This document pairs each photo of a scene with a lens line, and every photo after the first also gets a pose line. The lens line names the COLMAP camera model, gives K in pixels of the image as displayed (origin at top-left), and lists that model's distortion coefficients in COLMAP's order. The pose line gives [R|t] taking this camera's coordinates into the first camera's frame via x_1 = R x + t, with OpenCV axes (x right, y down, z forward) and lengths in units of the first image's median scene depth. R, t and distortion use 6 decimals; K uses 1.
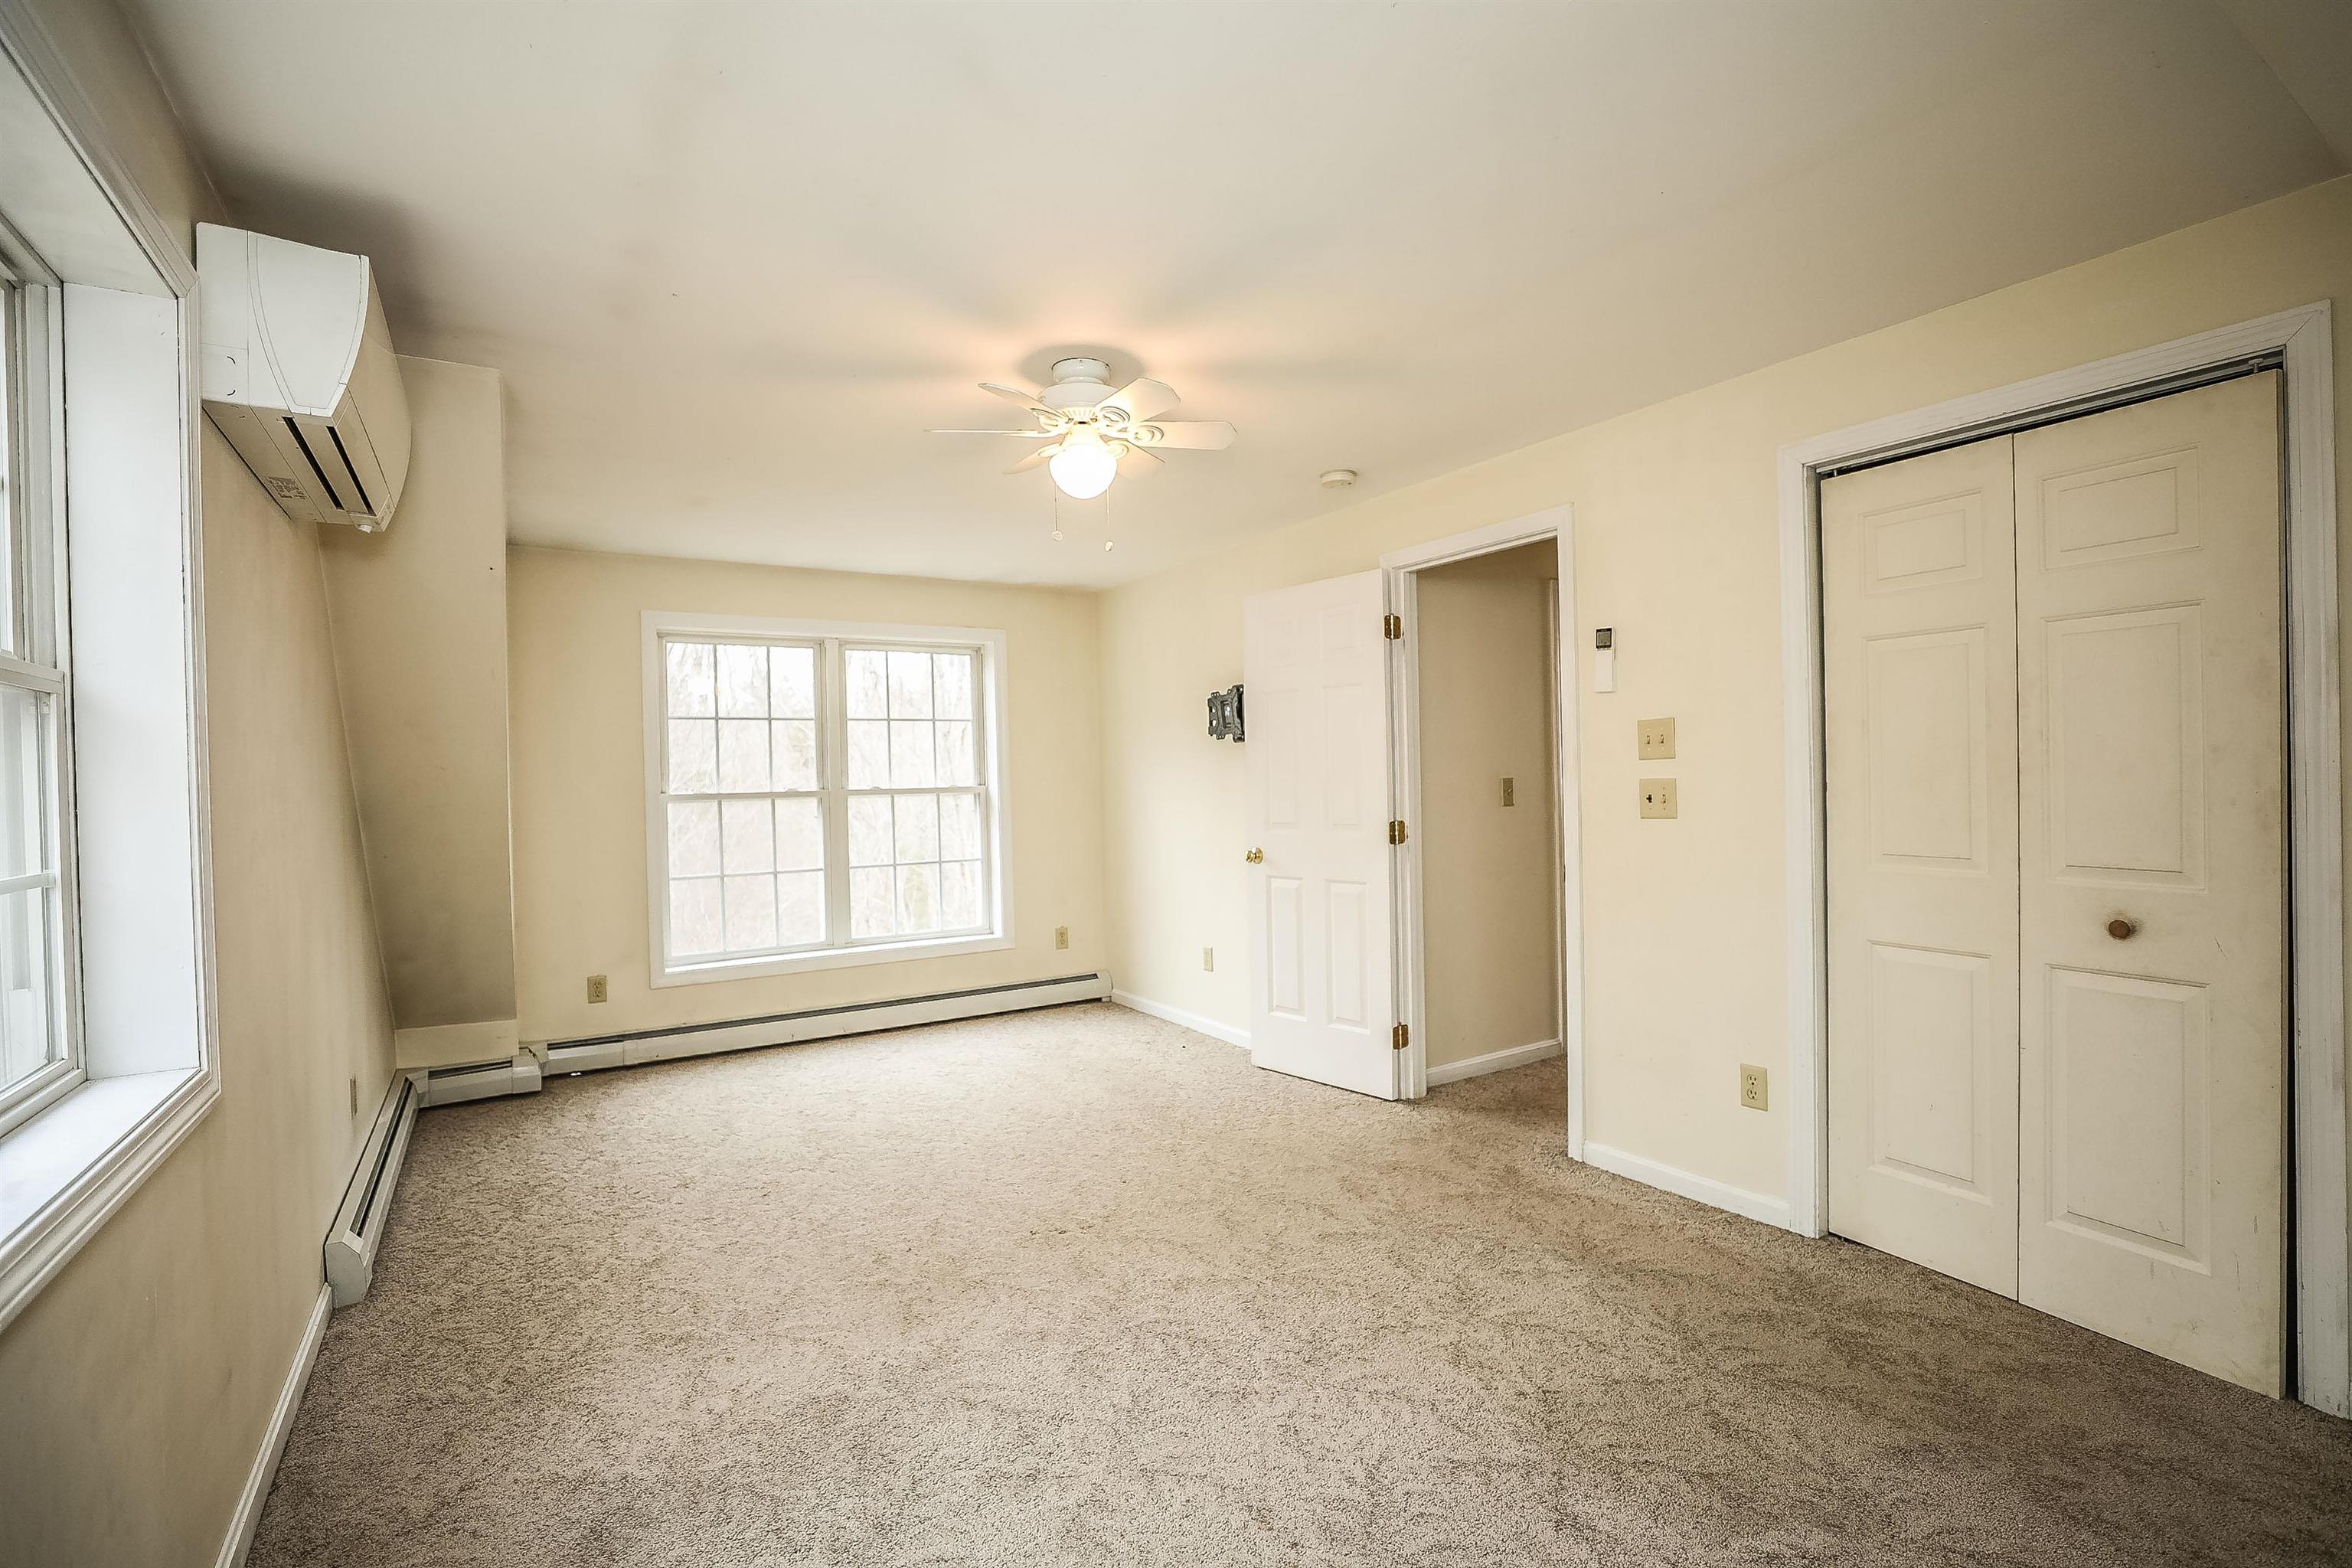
lens RADIAL K [[1068.4, 0, 1181.8], [0, 1068.4, 785.0], [0, 0, 1]] dist [-0.047468, 0.016461]
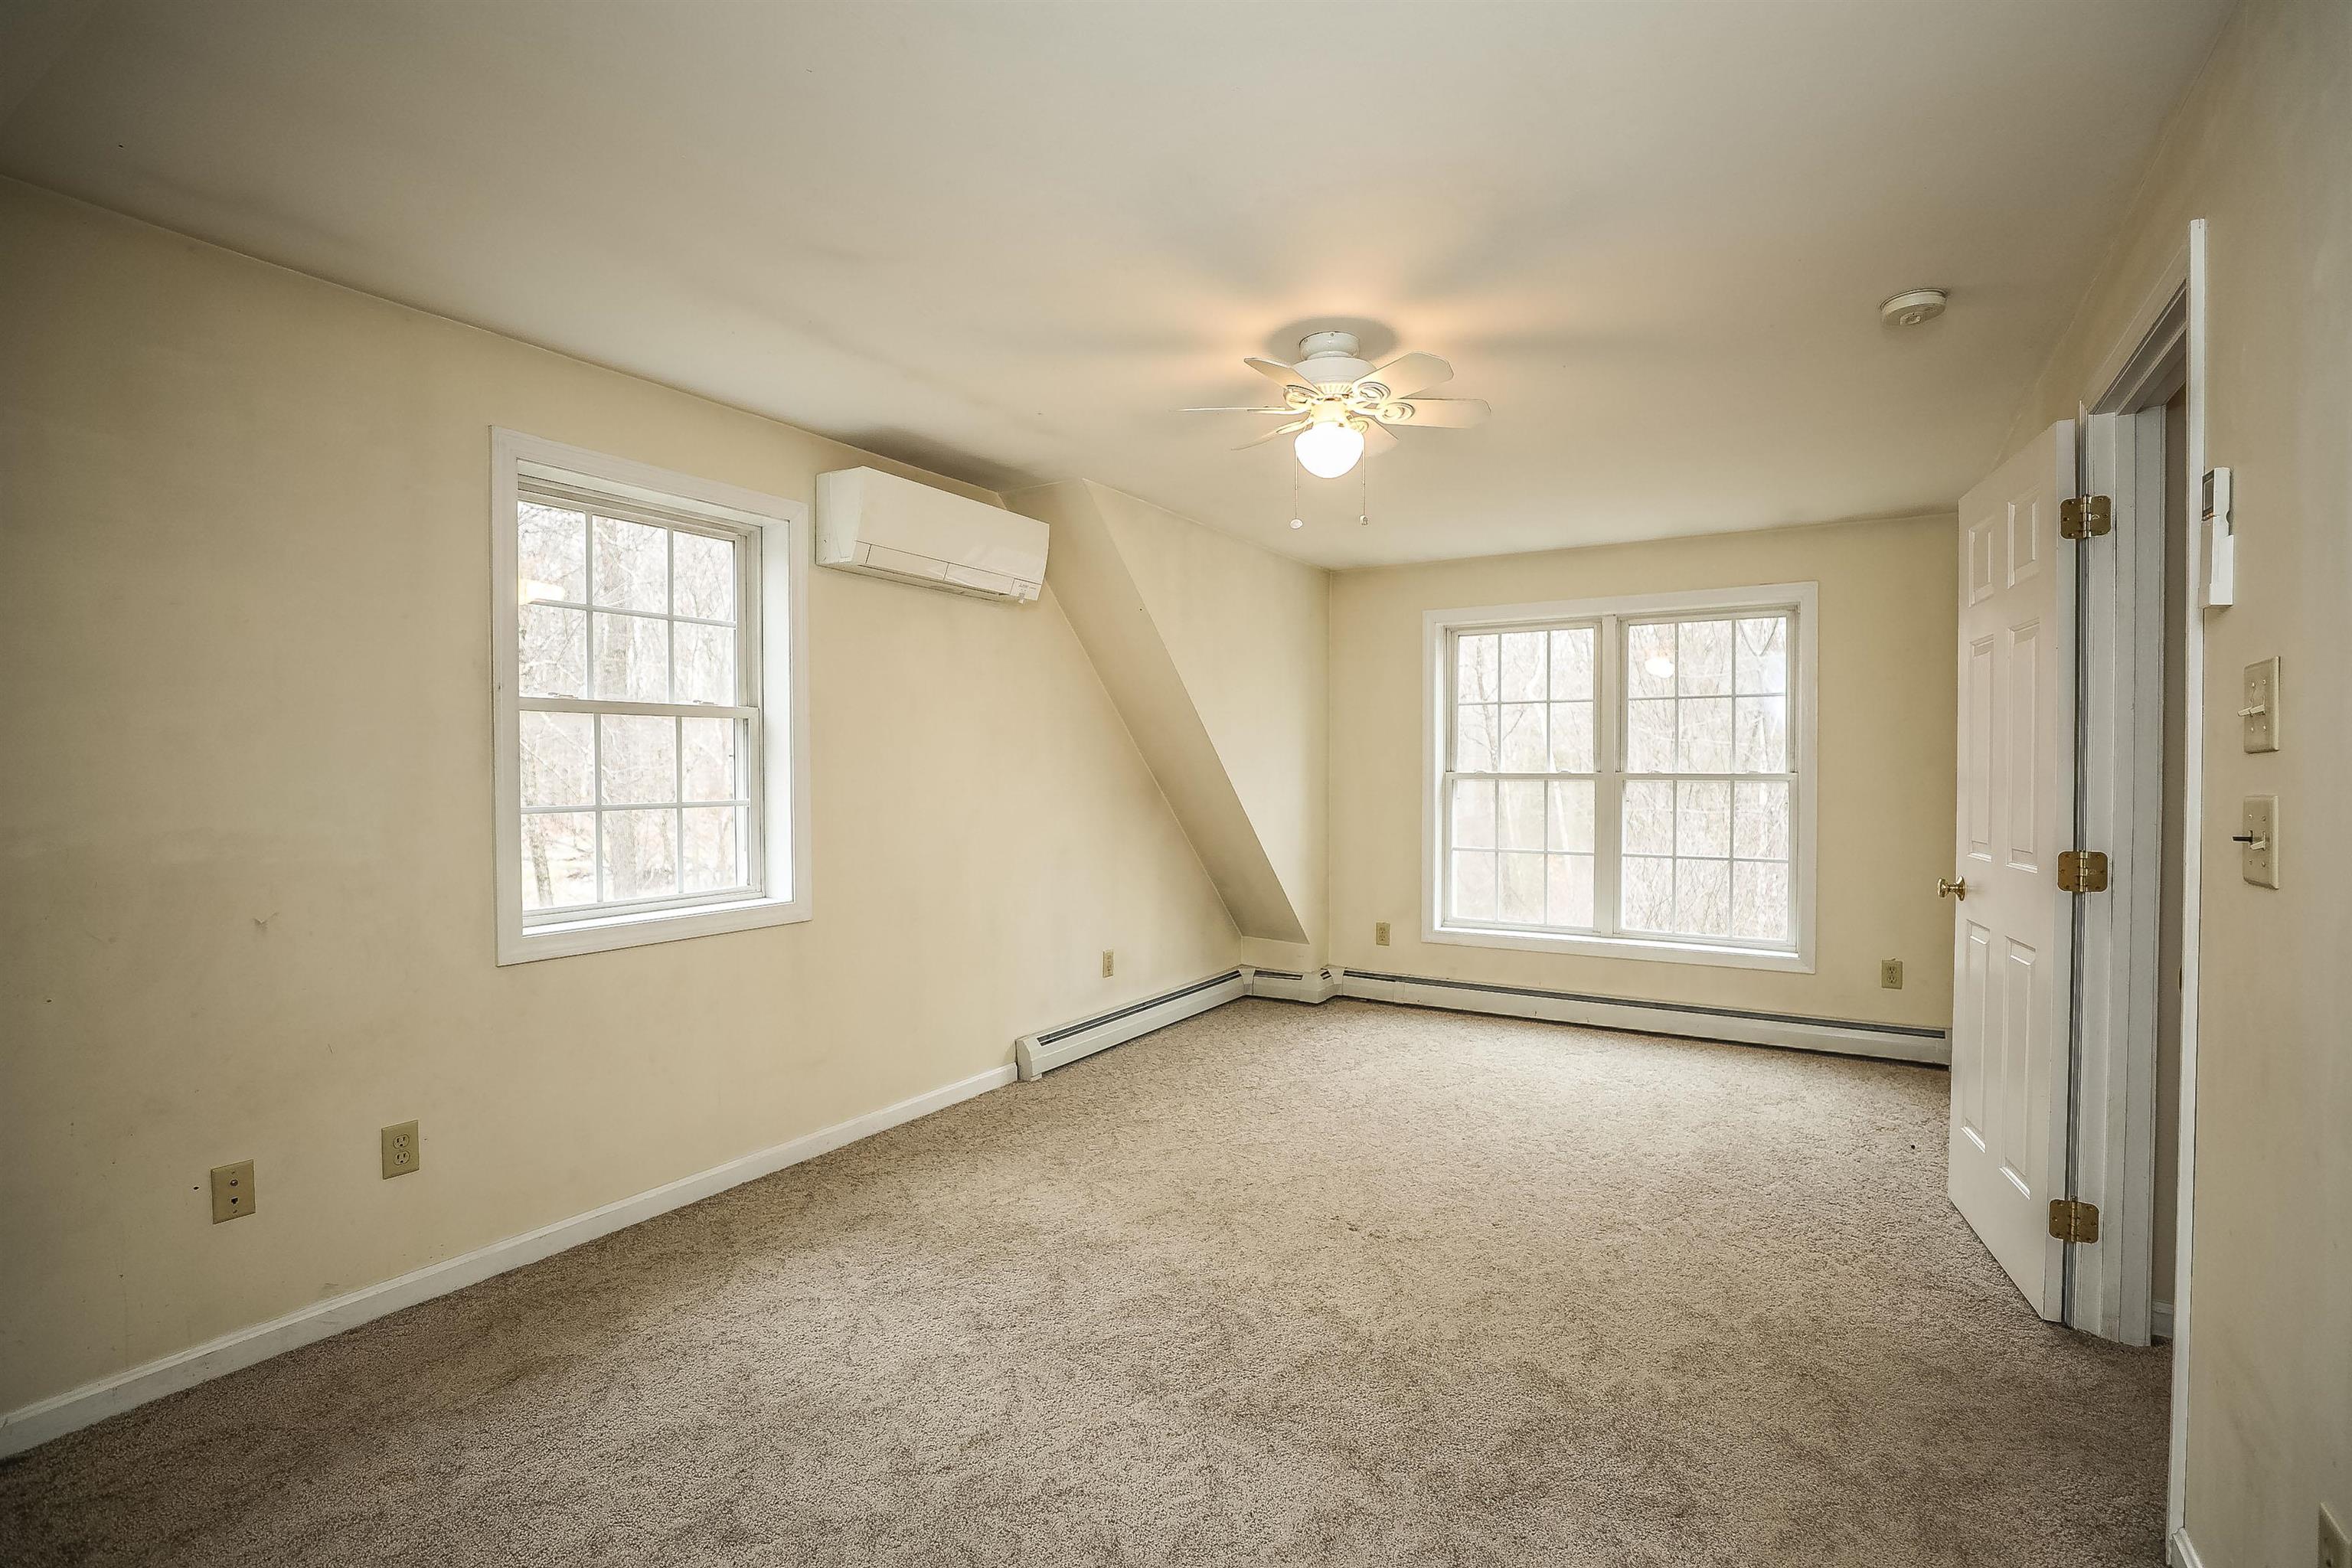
lens RADIAL K [[1068.4, 0, 1181.8], [0, 1068.4, 785.0], [0, 0, 1]] dist [-0.047468, 0.016461]
pose [[0.435922, 0.037705, -0.899194, 0.482426], [-0.016170, 0.999289, 0.034063, -0.014344], [0.899839, -0.000309, 0.436222, 0.301698]]
